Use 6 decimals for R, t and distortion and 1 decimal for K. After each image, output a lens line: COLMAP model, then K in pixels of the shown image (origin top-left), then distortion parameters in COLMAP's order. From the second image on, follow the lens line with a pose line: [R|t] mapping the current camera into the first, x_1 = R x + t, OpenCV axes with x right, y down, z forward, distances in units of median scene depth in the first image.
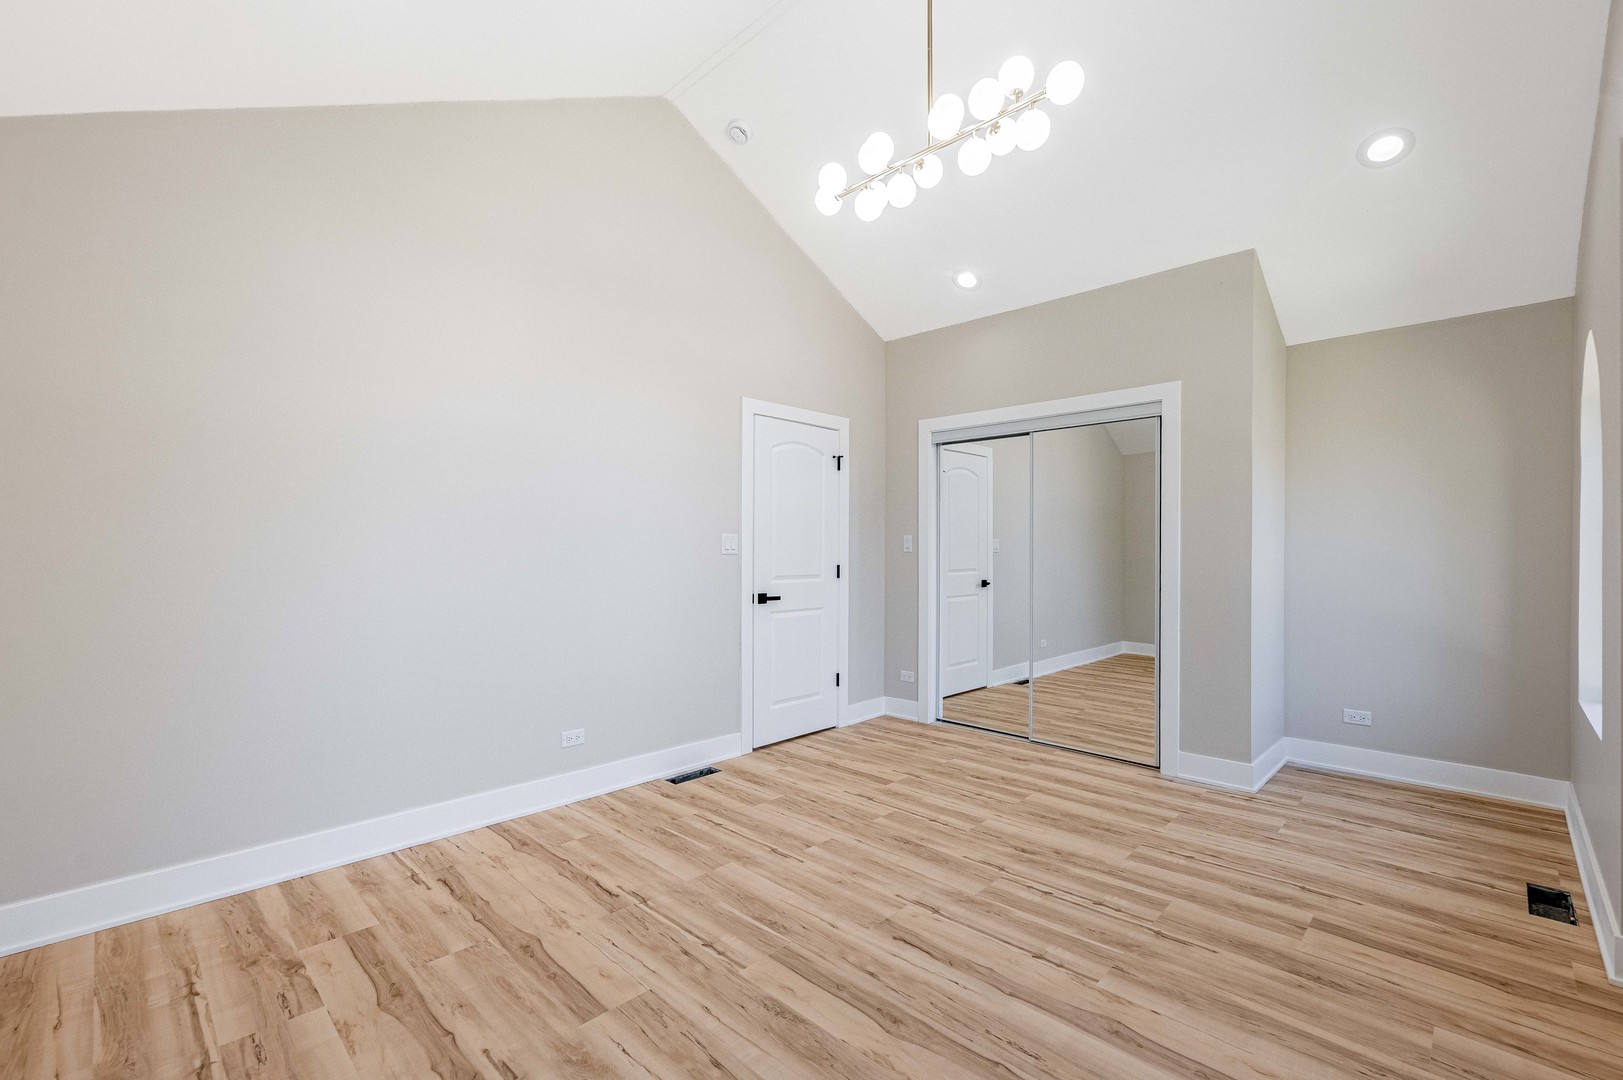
lens RADIAL K [[690.0, 0, 835.2], [0, 690.0, 552.2], [0, 0, 1]] dist [0.002411, -0.001117]
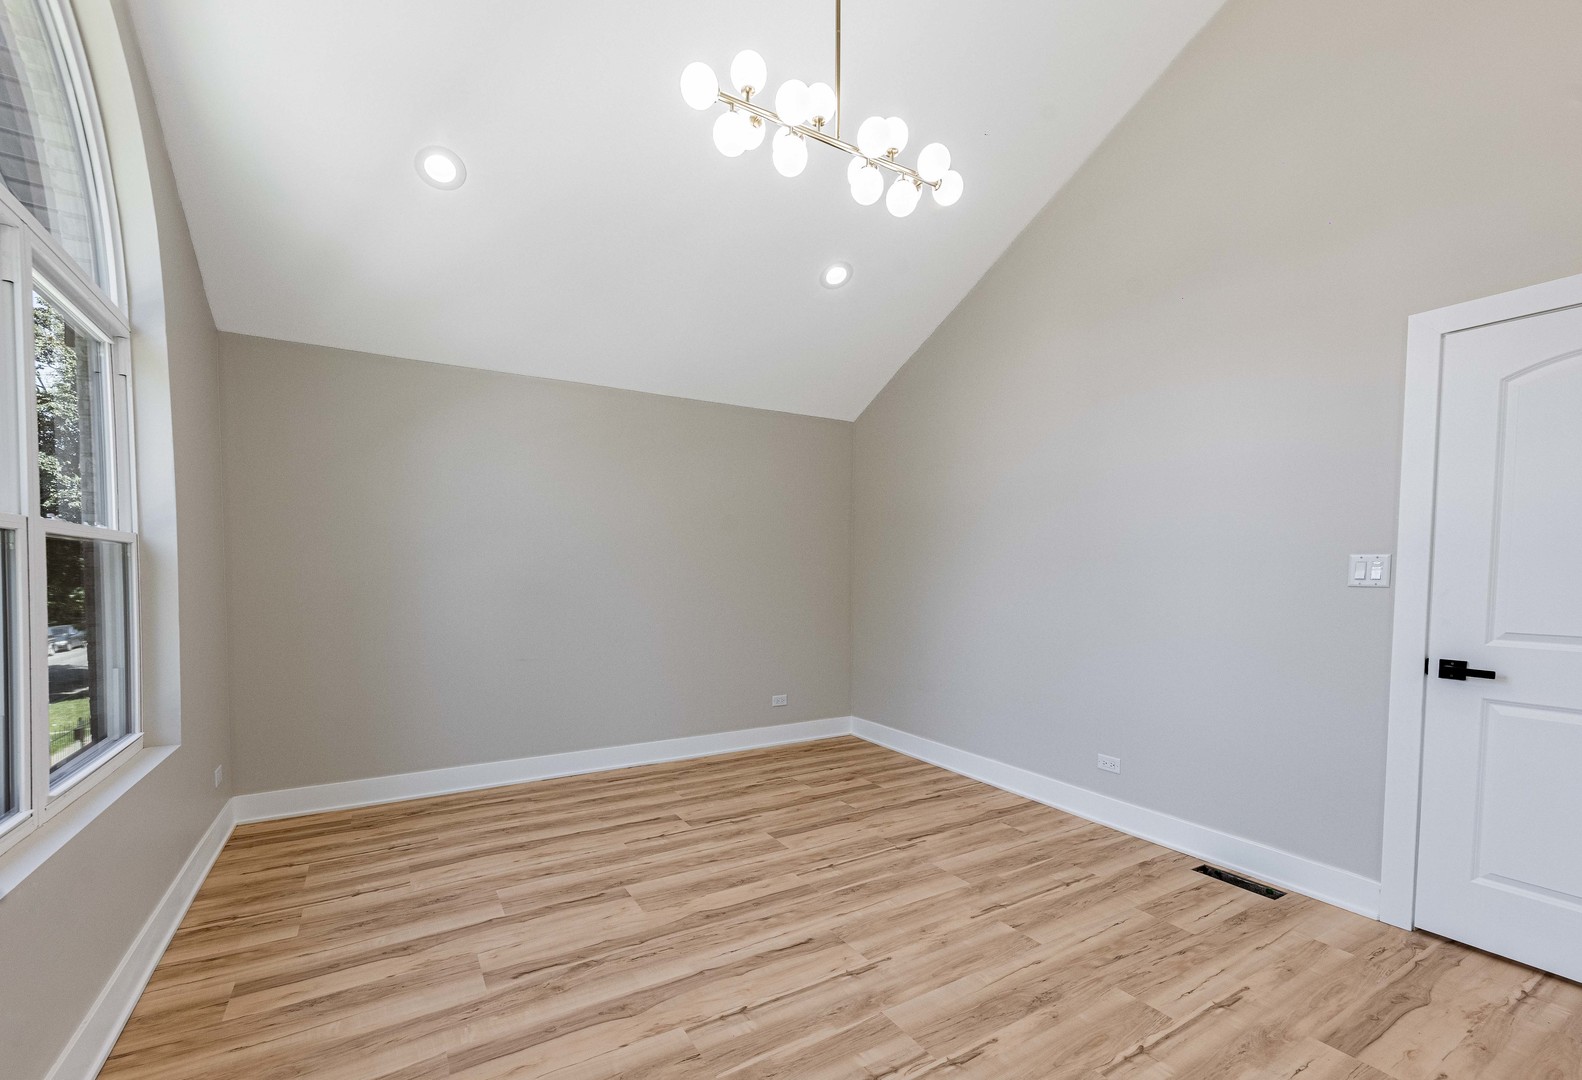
lens RADIAL K [[679.3, 0, 749.2], [0, 679.3, 597.9], [0, 0, 1]] dist [0.003158, -0.000181]
pose [[-0.309832, 0.033804, -0.950190, 0.988157], [-0.007574, 0.999248, 0.038019, -0.009449], [0.950761, 0.018976, -0.309343, 1.099661]]
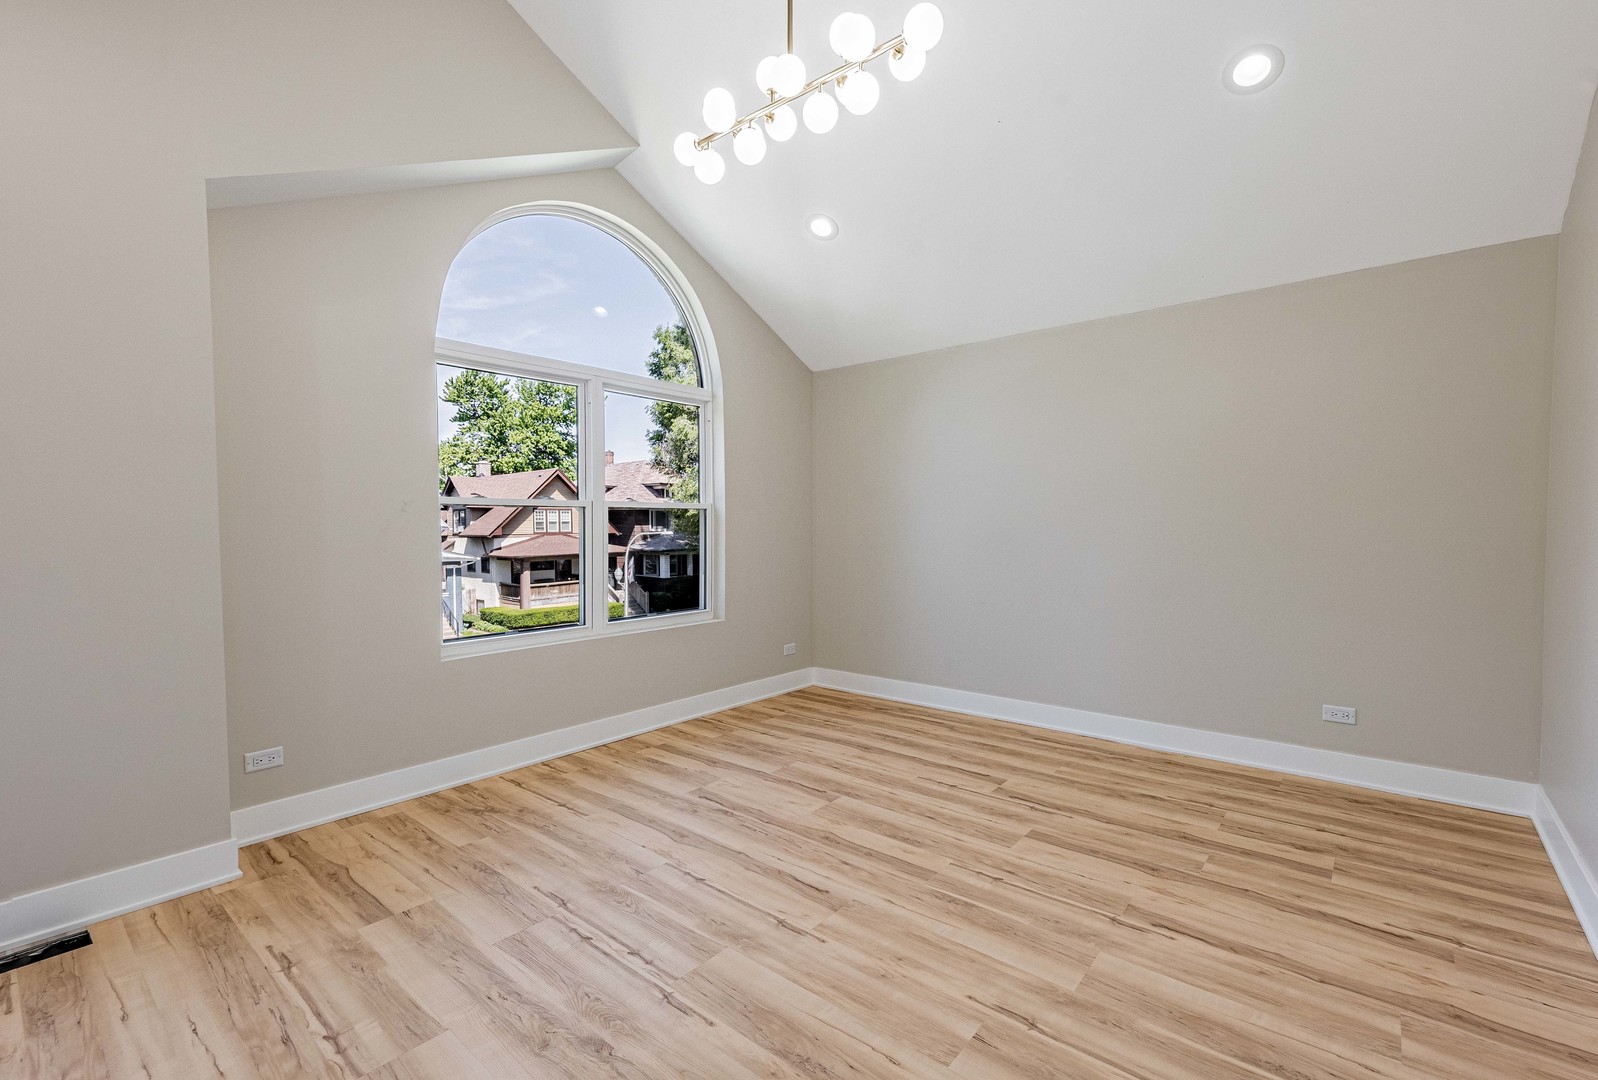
lens RADIAL K [[679.4, 0, 795.4], [0, 679.4, 527.4], [0, 0, 1]] dist [0.002411, -0.001117]
pose [[-0.999252, 0.005350, -0.038287, 0.152754], [0.005118, 0.999968, 0.006155, 0.003063], [0.038319, 0.005954, -0.999248, 1.810294]]
